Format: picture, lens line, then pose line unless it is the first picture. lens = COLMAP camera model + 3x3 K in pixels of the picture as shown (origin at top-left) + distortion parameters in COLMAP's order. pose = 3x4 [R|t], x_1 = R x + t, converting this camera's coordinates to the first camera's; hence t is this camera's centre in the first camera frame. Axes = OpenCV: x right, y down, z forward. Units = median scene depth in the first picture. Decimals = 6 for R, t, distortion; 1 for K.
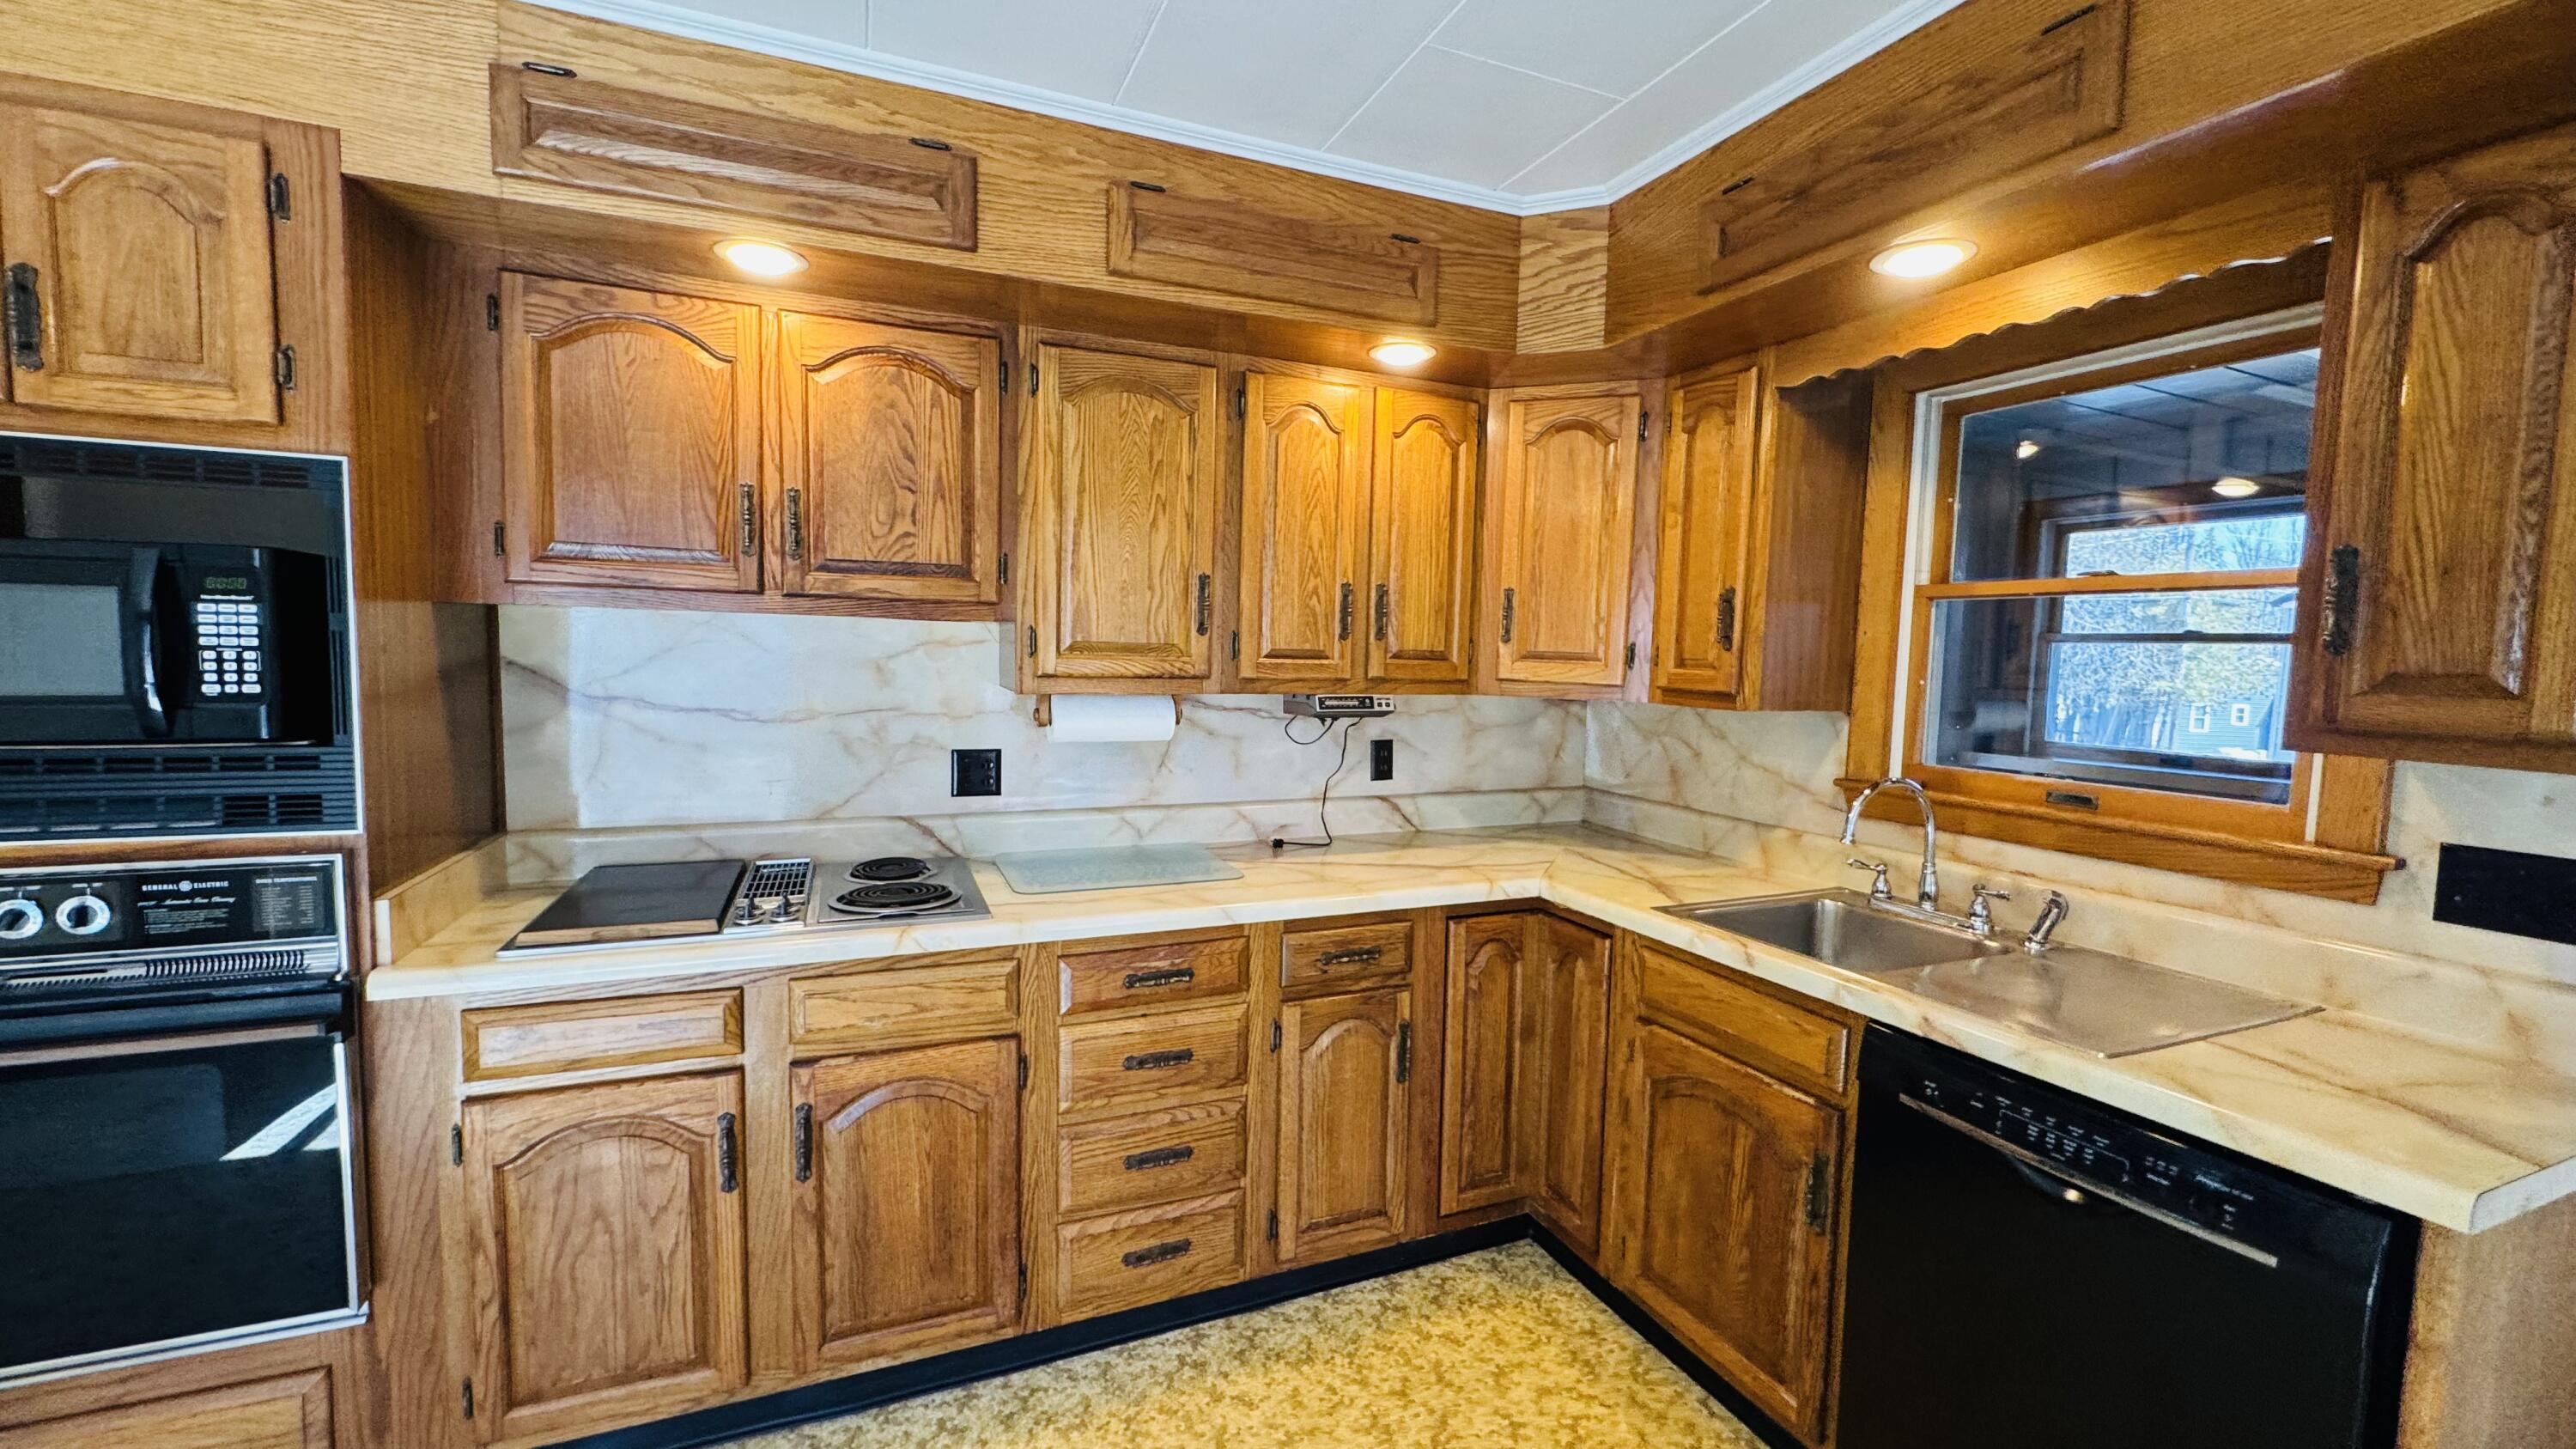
lens RADIAL K [[1021.6, 0, 1289.1], [0, 1021.6, 719.6], [0, 0, 1]] dist [-0.002231, -0.000184]
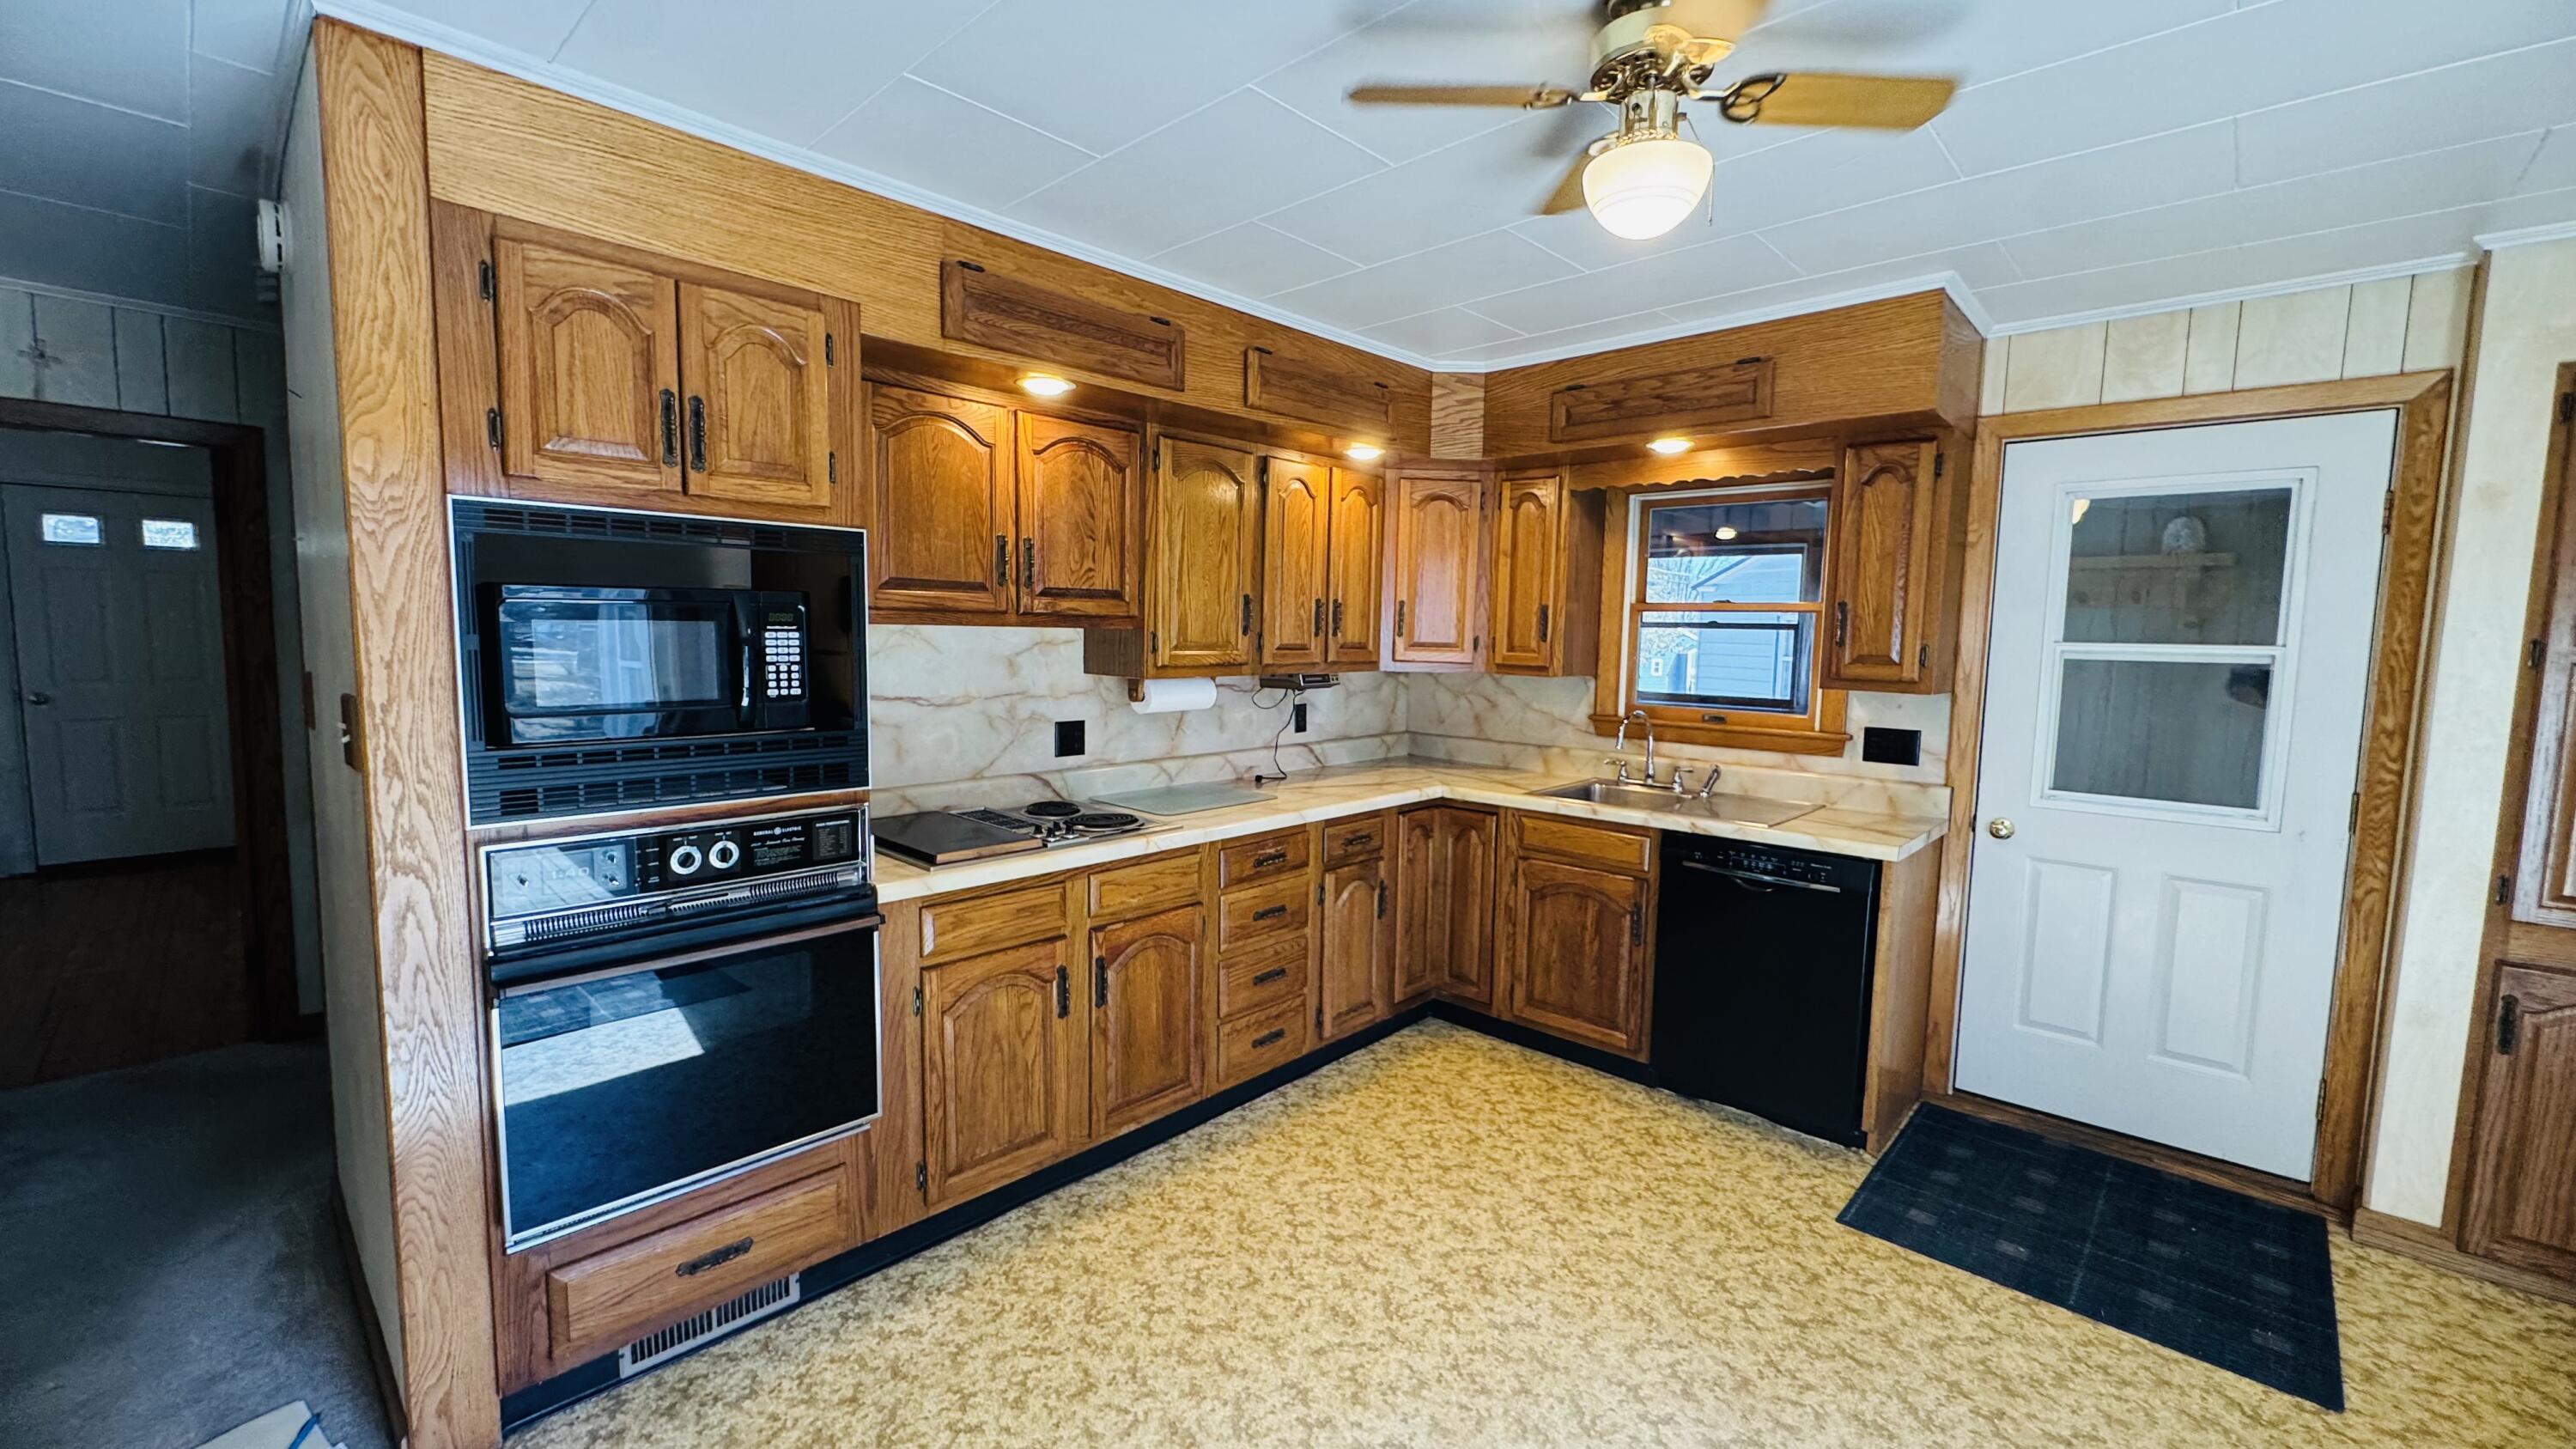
lens RADIAL K [[1021.6, 0, 1289.1], [0, 1021.6, 719.6], [0, 0, 1]] dist [-0.002231, -0.000184]
pose [[0.915324, -0.044052, 0.400303, -0.695952], [0.032220, 0.998823, 0.036243, -0.014833], [-0.401428, -0.020276, 0.915666, -0.417317]]
